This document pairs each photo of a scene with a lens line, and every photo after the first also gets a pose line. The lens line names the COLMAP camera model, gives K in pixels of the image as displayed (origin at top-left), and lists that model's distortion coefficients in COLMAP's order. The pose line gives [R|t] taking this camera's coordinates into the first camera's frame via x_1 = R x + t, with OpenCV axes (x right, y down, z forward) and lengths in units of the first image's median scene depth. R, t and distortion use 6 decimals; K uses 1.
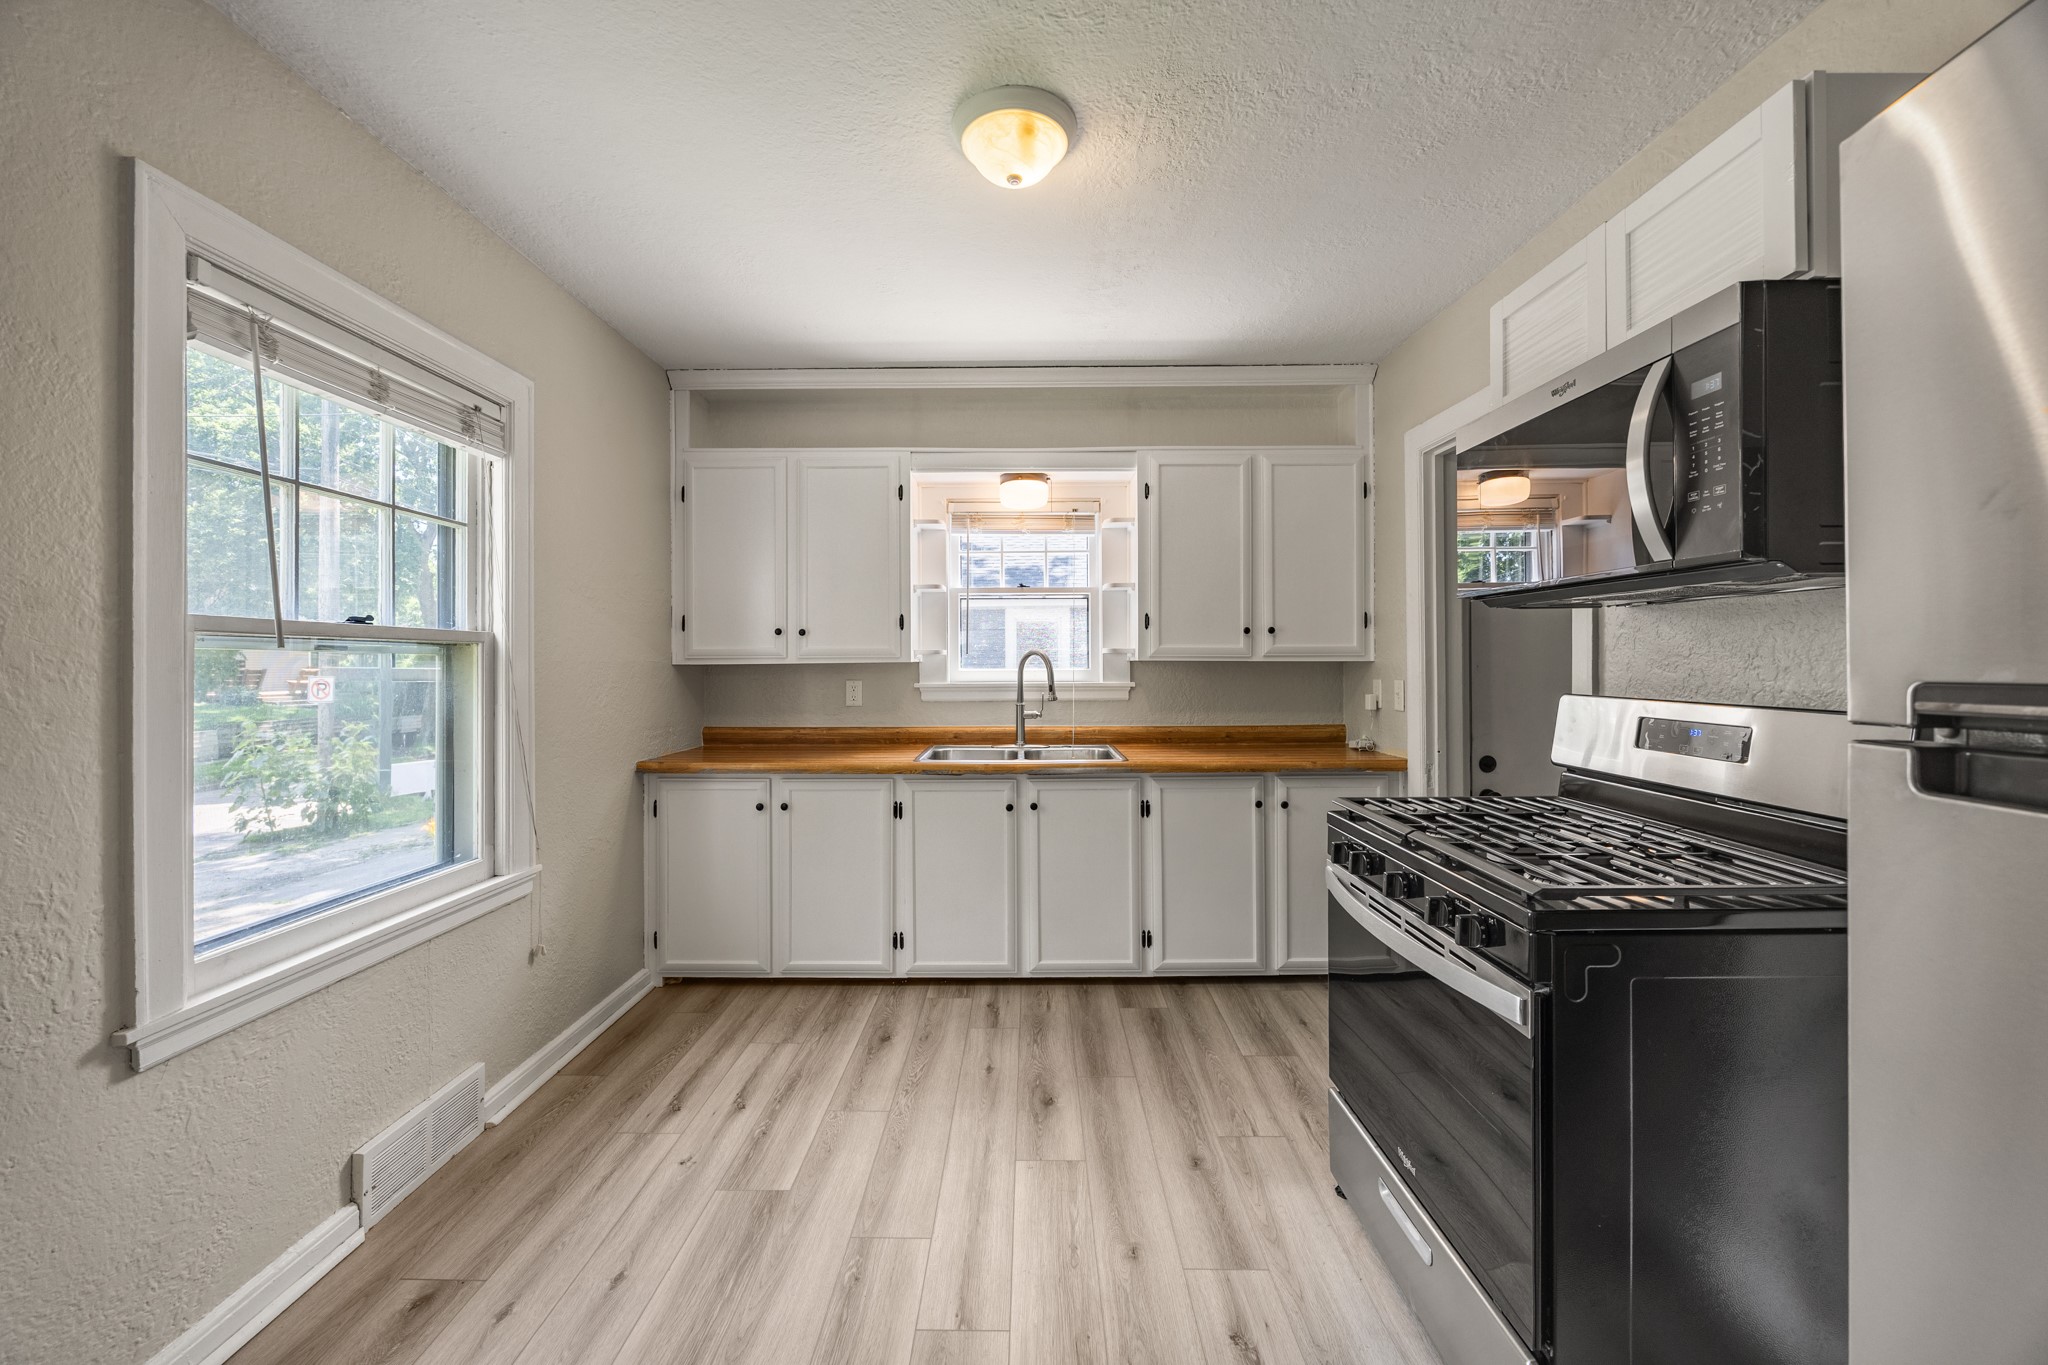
lens RADIAL K [[783.0, 0, 1020.4], [0, 783.0, 662.7], [0, 0, 1]] dist [-0.001017, 0.000016]
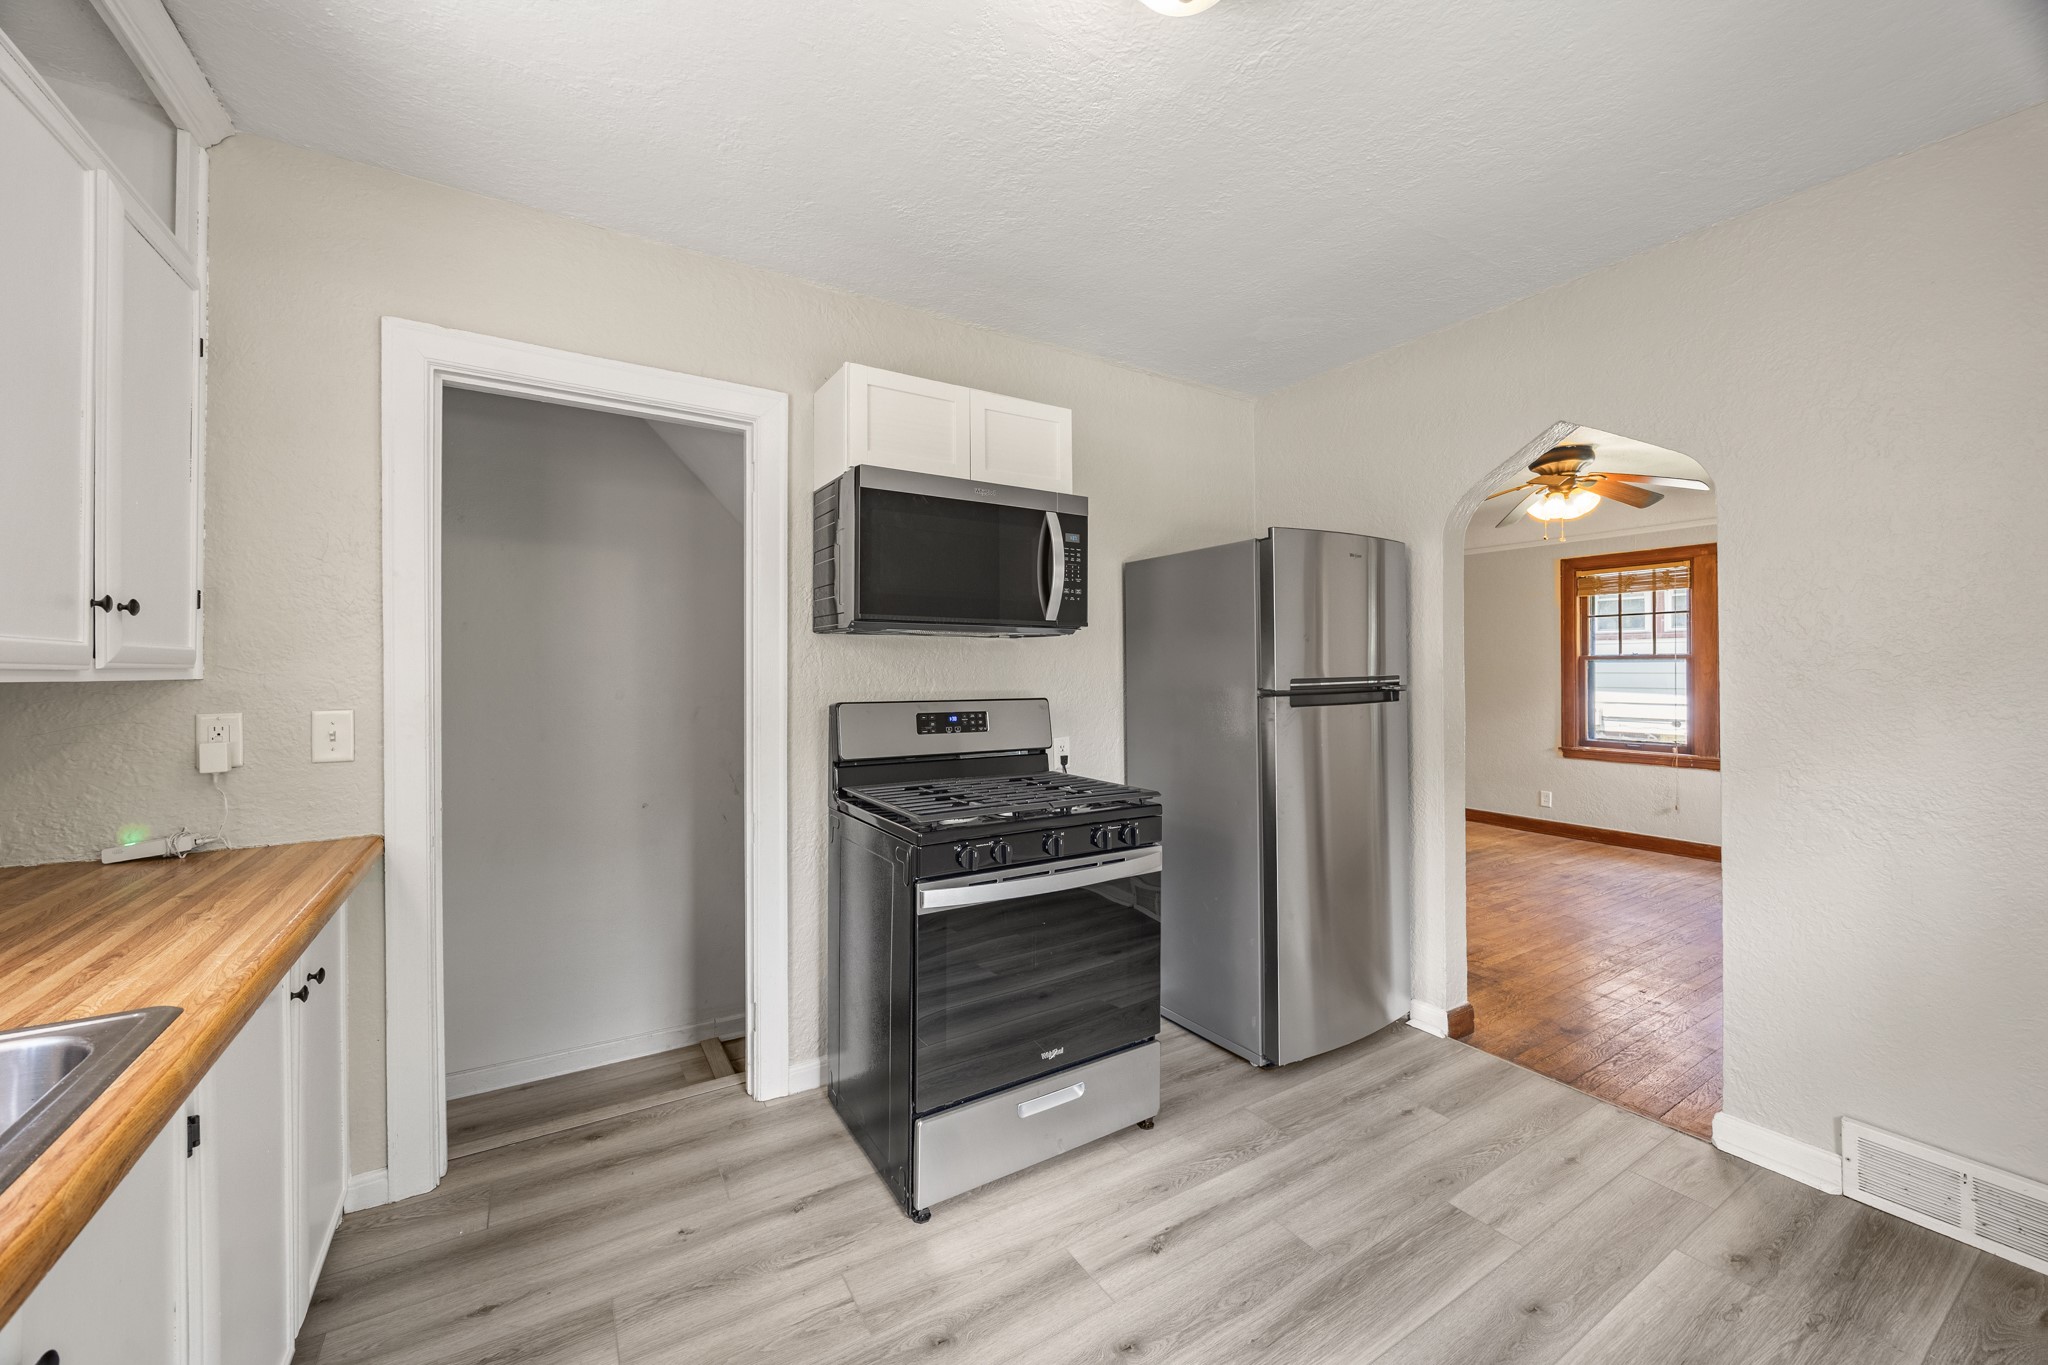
lens RADIAL K [[783.0, 0, 1020.4], [0, 783.0, 662.7], [0, 0, 1]] dist [-0.001017, 0.000016]
pose [[-0.536495, 0.004866, 0.843890, -0.303033], [0.000517, 0.999985, -0.005438, -0.009895], [-0.843904, -0.002481, -0.536489, 0.885403]]
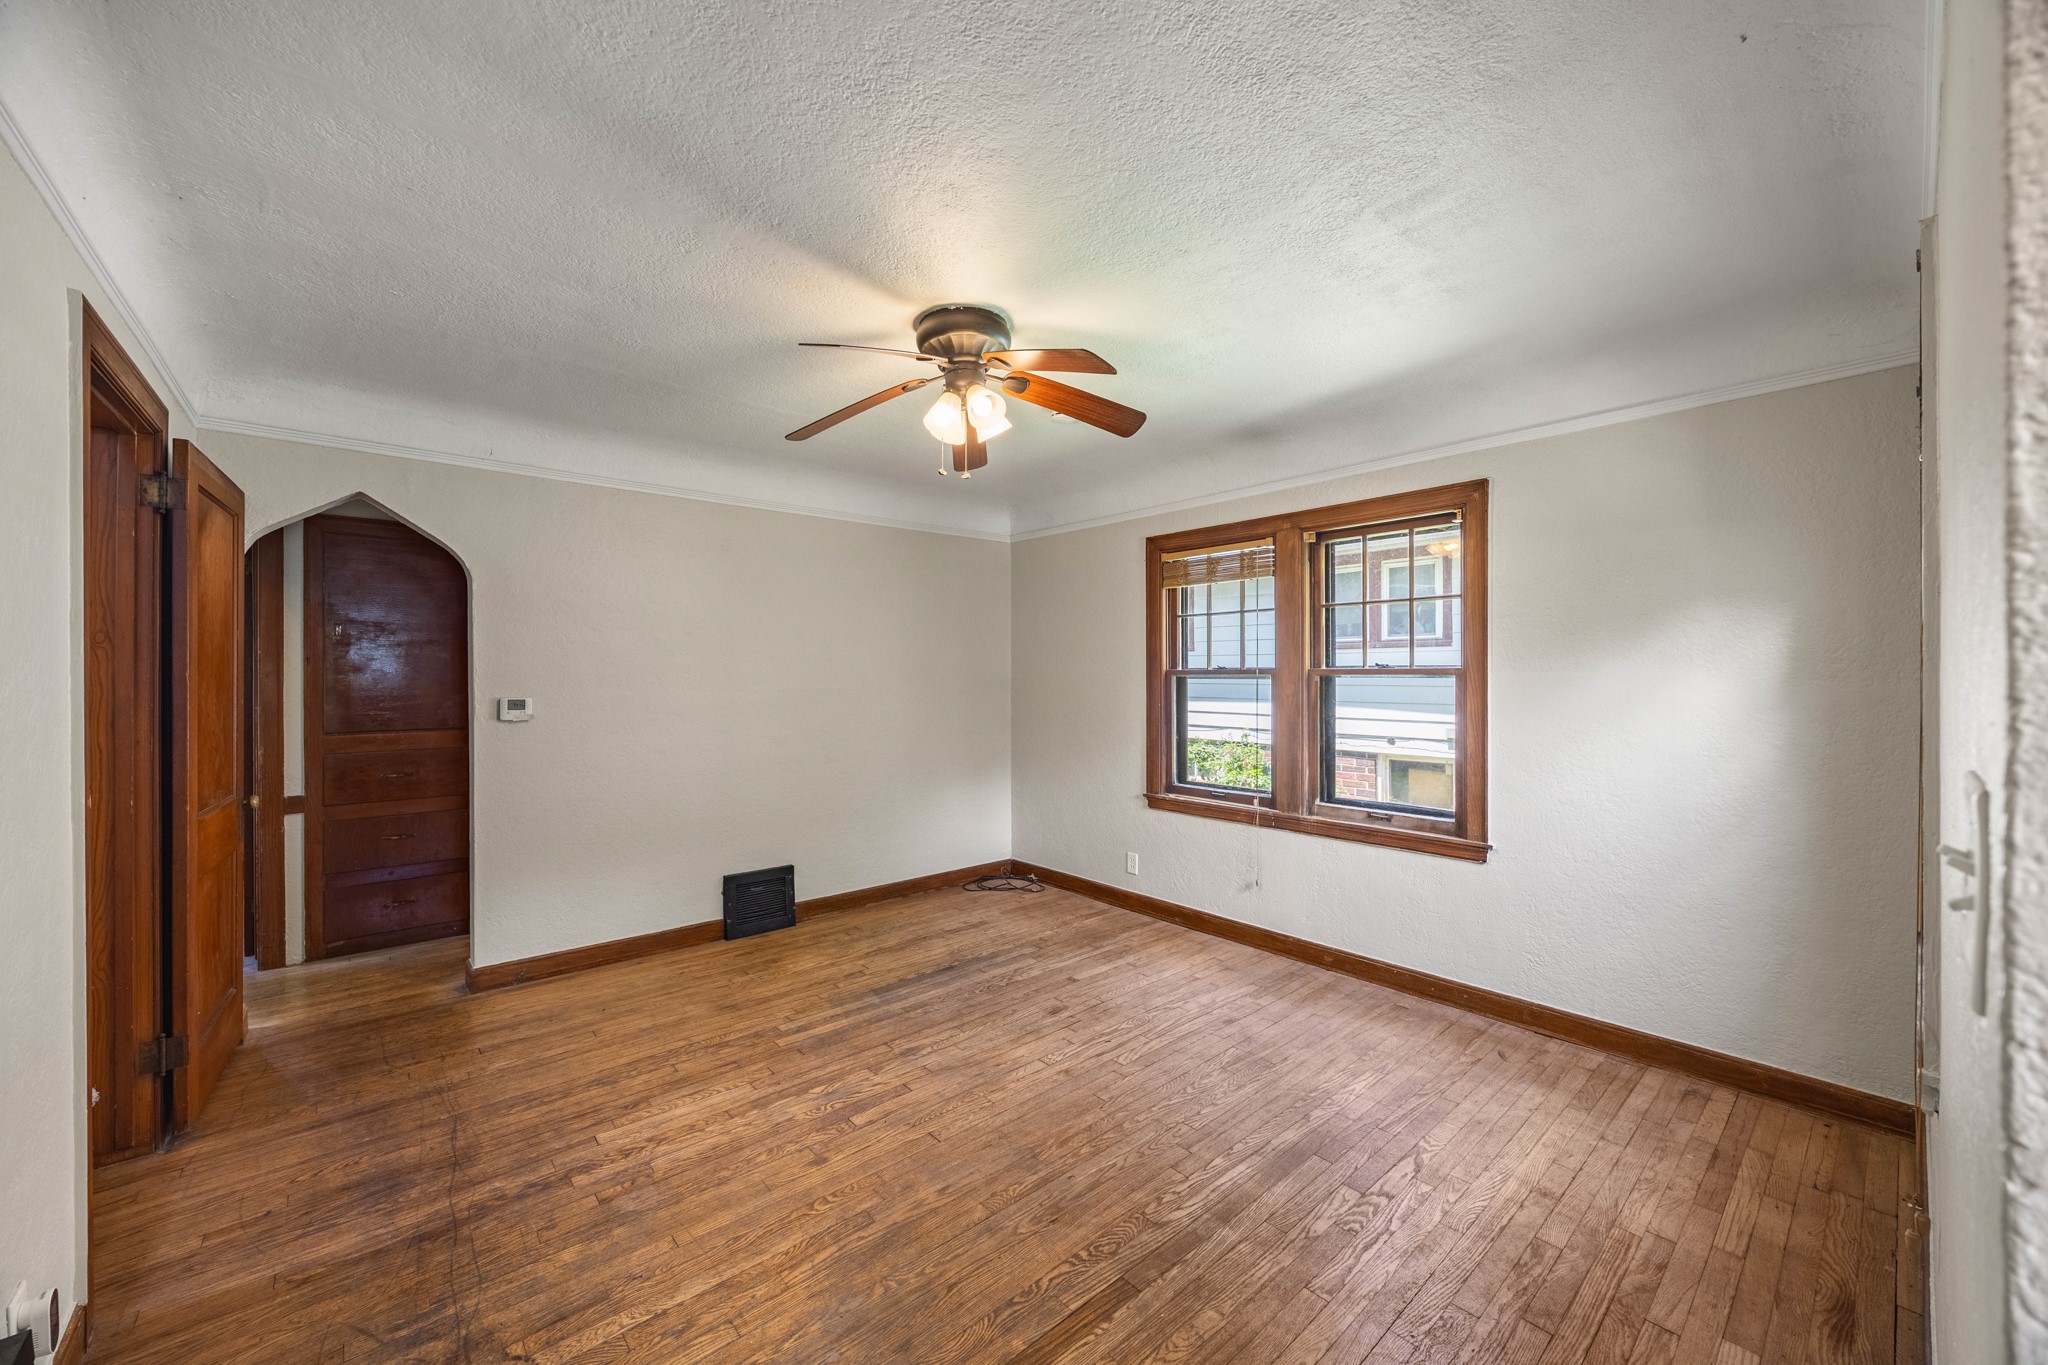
lens RADIAL K [[783.8, 0, 1026.5], [0, 783.8, 679.4], [0, 0, 1]] dist [-0.005407, -0.000119]
pose [[-0.673651, -0.006349, 0.739022, -0.289486], [-0.001590, 0.999973, 0.007141, -0.028863], [-0.739048, 0.003636, -0.673643, -0.203640]]
